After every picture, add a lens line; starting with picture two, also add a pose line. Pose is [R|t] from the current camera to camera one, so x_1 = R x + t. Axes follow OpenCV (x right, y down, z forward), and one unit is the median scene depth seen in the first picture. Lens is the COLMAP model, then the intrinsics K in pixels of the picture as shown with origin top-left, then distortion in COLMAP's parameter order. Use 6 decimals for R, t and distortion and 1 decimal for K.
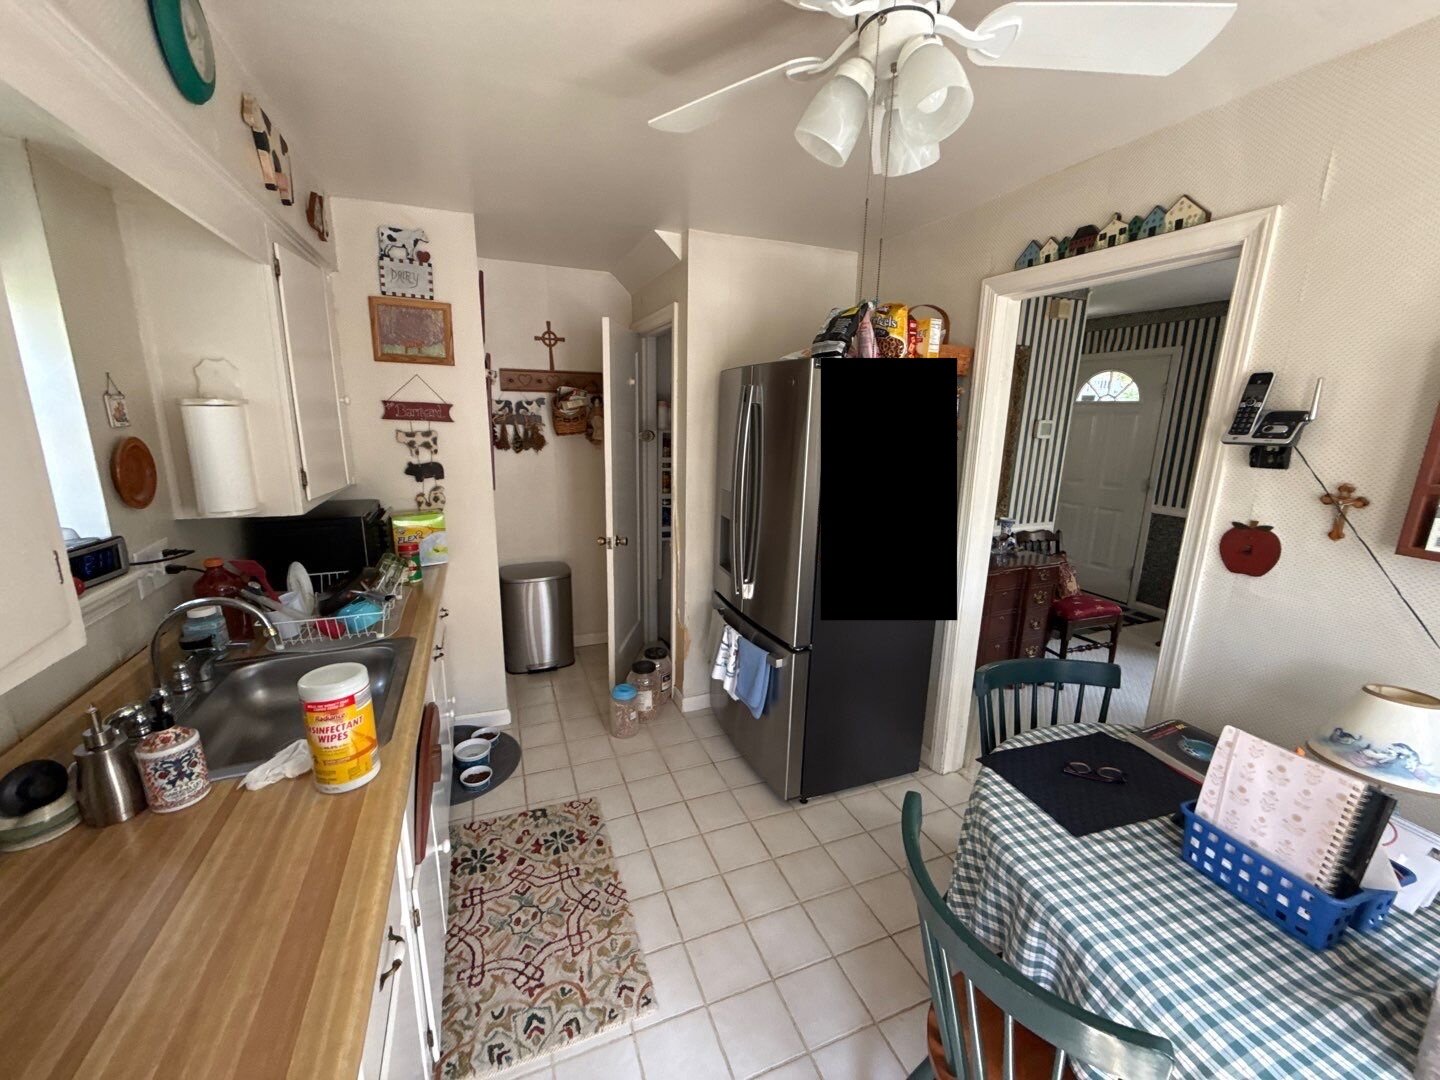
lens RADIAL K [[577.1, 0, 713.8], [0, 577.1, 540.0], [0, 0, 1]] dist [-0.000894, -0.000264]
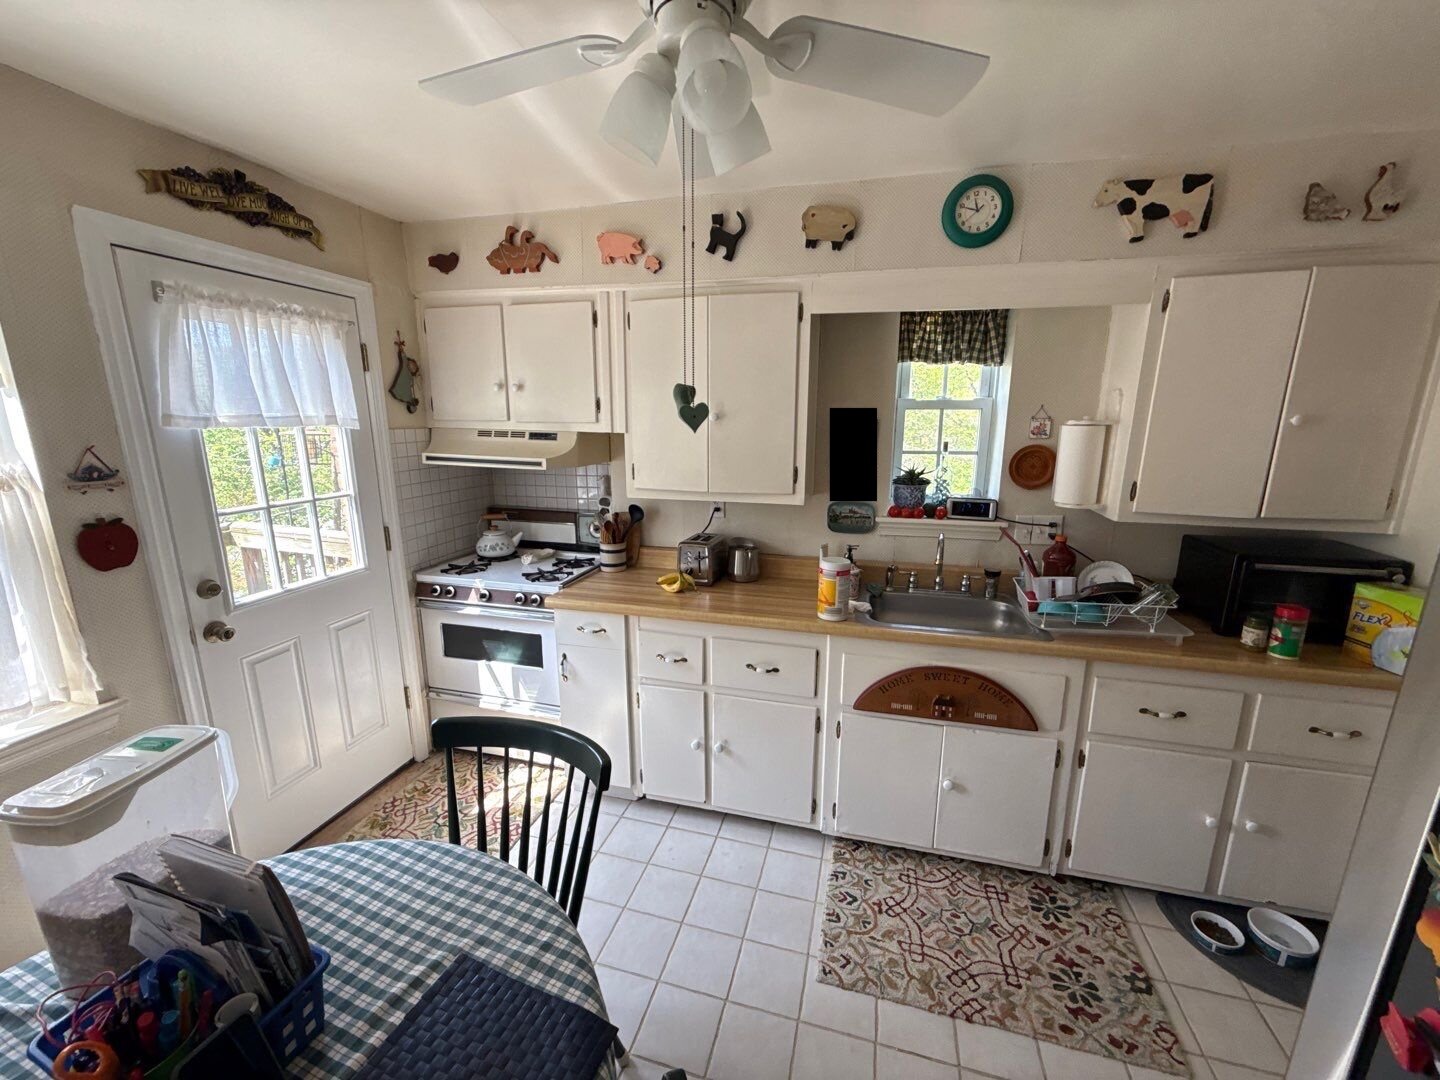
lens RADIAL K [[577.1, 0, 714.6], [0, 577.1, 543.3], [0, 0, 1]] dist [-0.000894, -0.000264]
pose [[-0.615976, 0.150387, -0.773277, 0.706290], [-0.186101, 0.926045, 0.328341, -0.245372], [0.765467, 0.346158, -0.542434, 1.126728]]
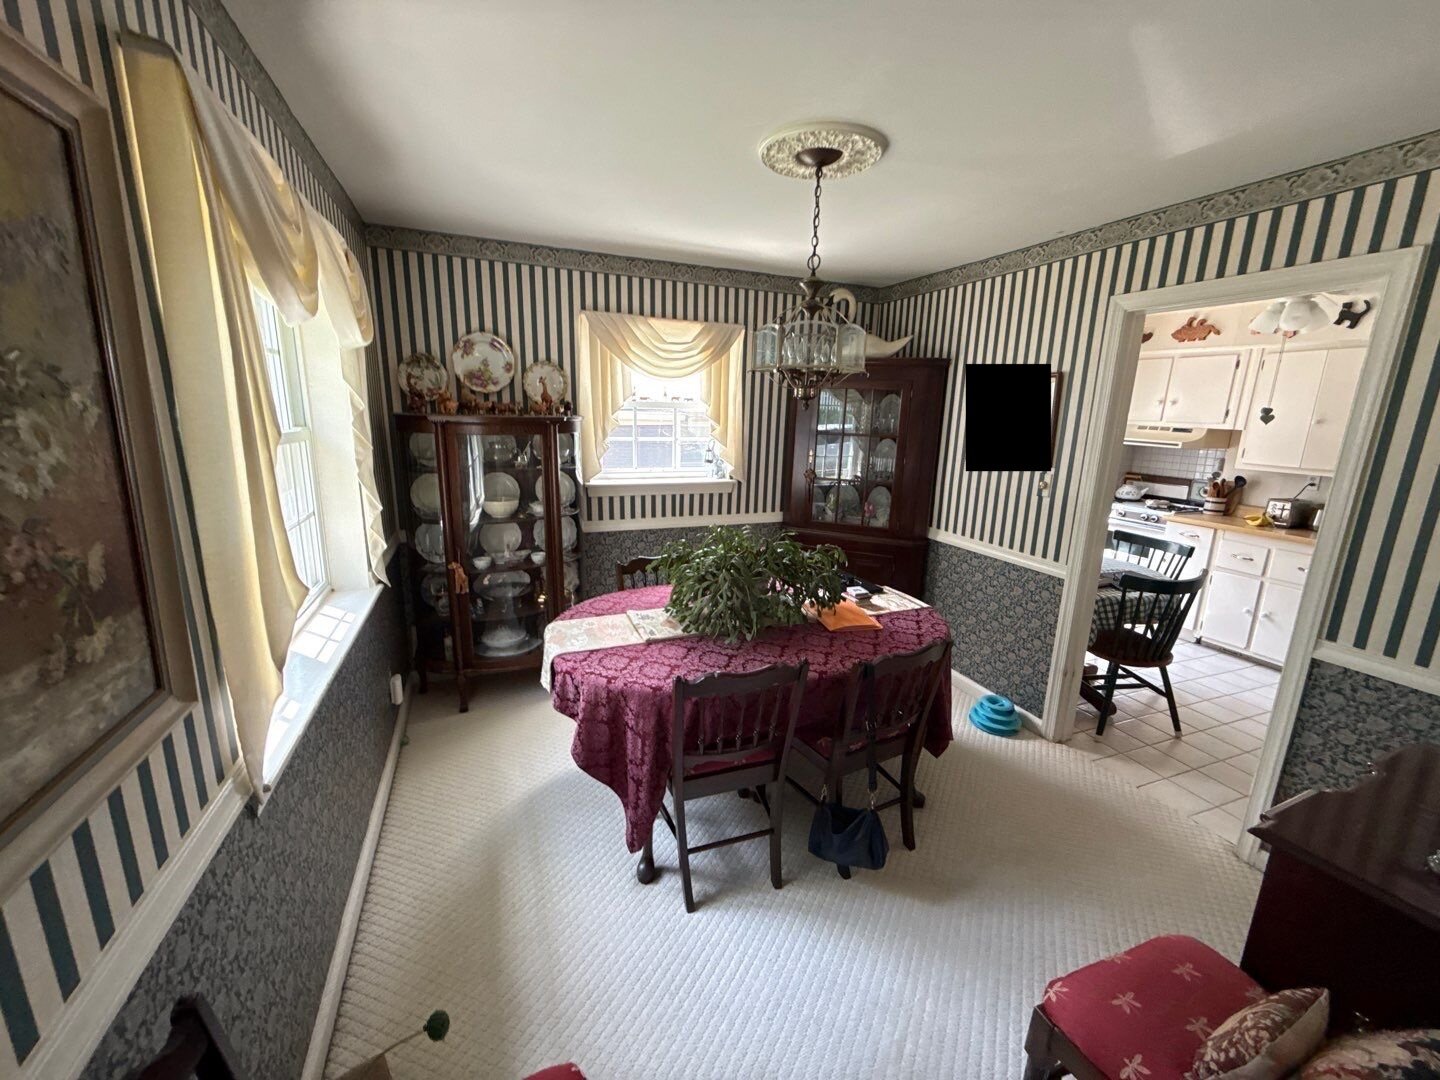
lens RADIAL K [[577.1, 0, 714.3], [0, 577.1, 541.9], [0, 0, 1]] dist [-0.000894, -0.000264]
pose [[-0.999084, -0.042789, -0.000756, 2.050461], [-0.038922, 0.901160, 0.431737, -0.558984], [-0.017792, 0.431371, -0.901999, 2.692006]]
